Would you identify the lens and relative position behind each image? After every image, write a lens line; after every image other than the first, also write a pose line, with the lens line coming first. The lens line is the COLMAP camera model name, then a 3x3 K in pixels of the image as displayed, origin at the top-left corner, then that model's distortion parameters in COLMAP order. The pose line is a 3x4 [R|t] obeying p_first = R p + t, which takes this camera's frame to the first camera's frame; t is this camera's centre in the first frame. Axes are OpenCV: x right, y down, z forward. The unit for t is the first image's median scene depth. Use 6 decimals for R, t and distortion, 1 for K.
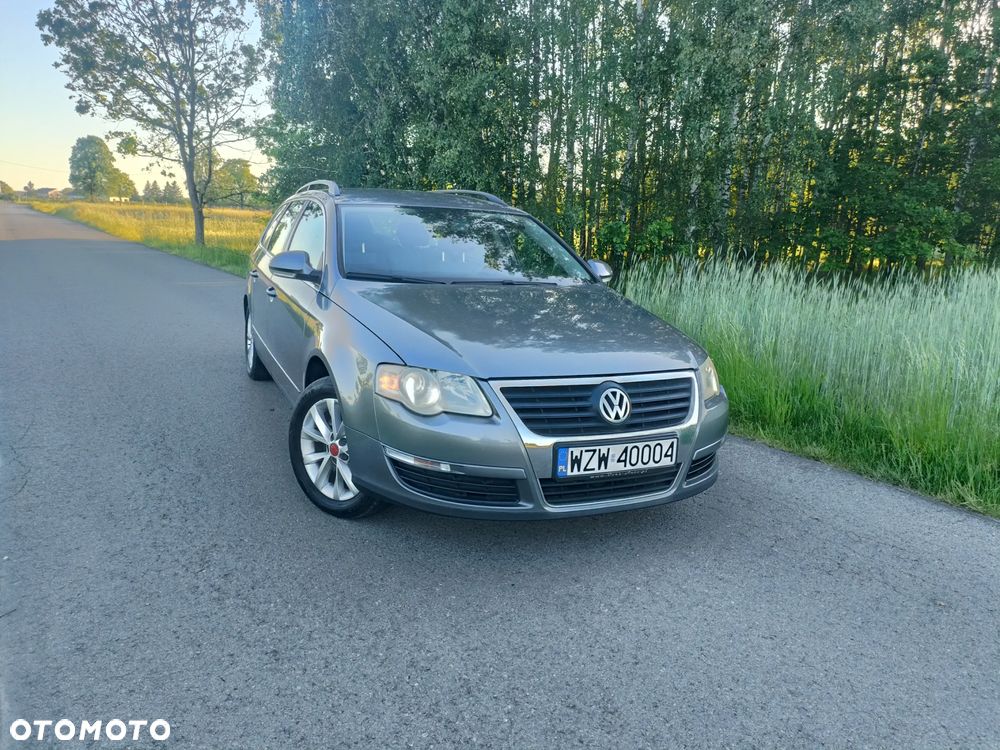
lens RADIAL K [[733.0, 0, 504.2], [0, 733.0, 375.8], [0, 0, 1]] dist [0.066260, -0.083357]
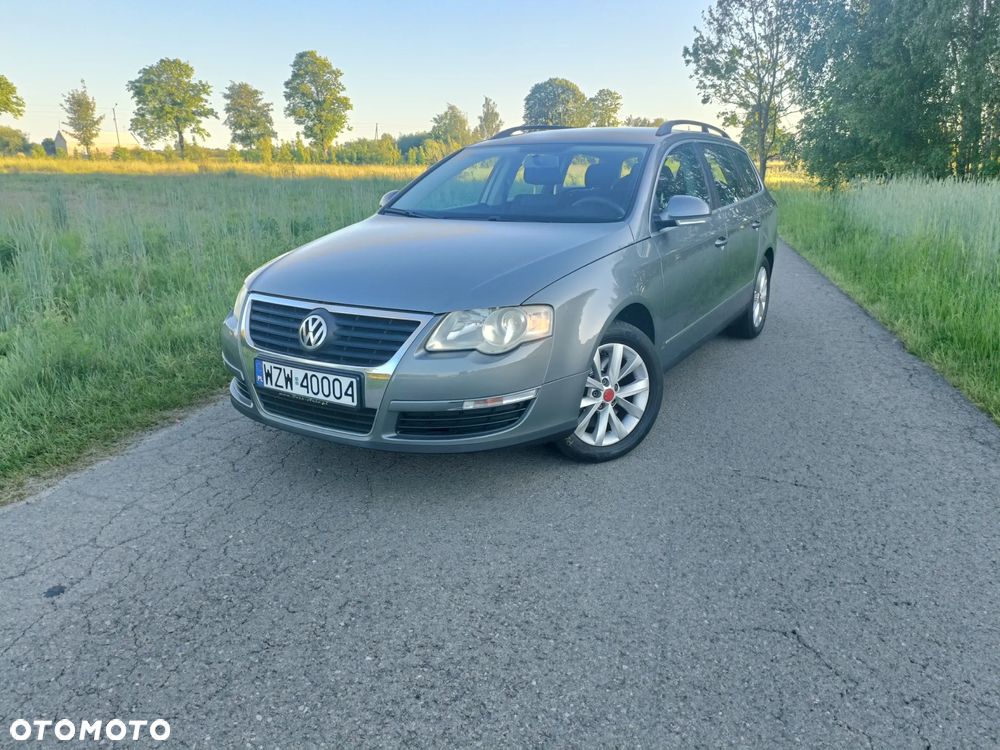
lens RADIAL K [[733.0, 0, 504.2], [0, 733.0, 375.8], [0, 0, 1]] dist [0.066260, -0.083357]
pose [[0.567111, 0.174731, -0.804894, 0.960169], [-0.143376, 0.983261, 0.112432, -0.043884], [0.811066, 0.051641, 0.582671, 0.538514]]
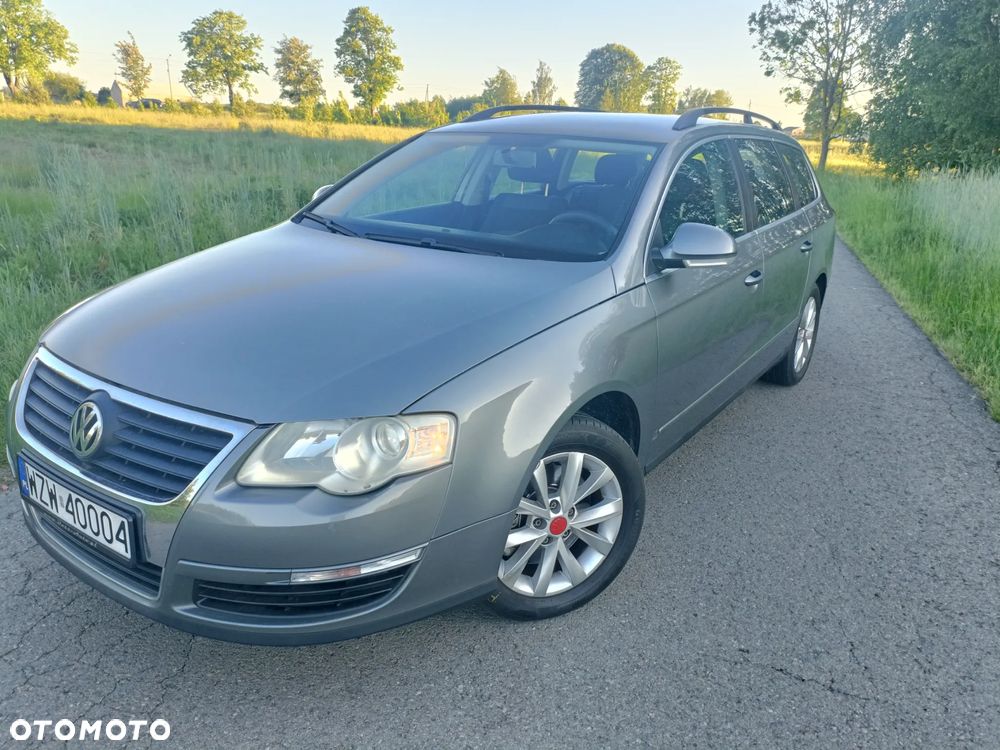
lens RADIAL K [[732.8, 0, 505.4], [0, 732.8, 376.7], [0, 0, 1]] dist [0.053319, -0.060645]
pose [[0.512369, 0.241597, -0.824081, 0.742773], [-0.193239, 0.967436, 0.163479, -0.155970], [0.836742, 0.075483, 0.542371, 0.815282]]
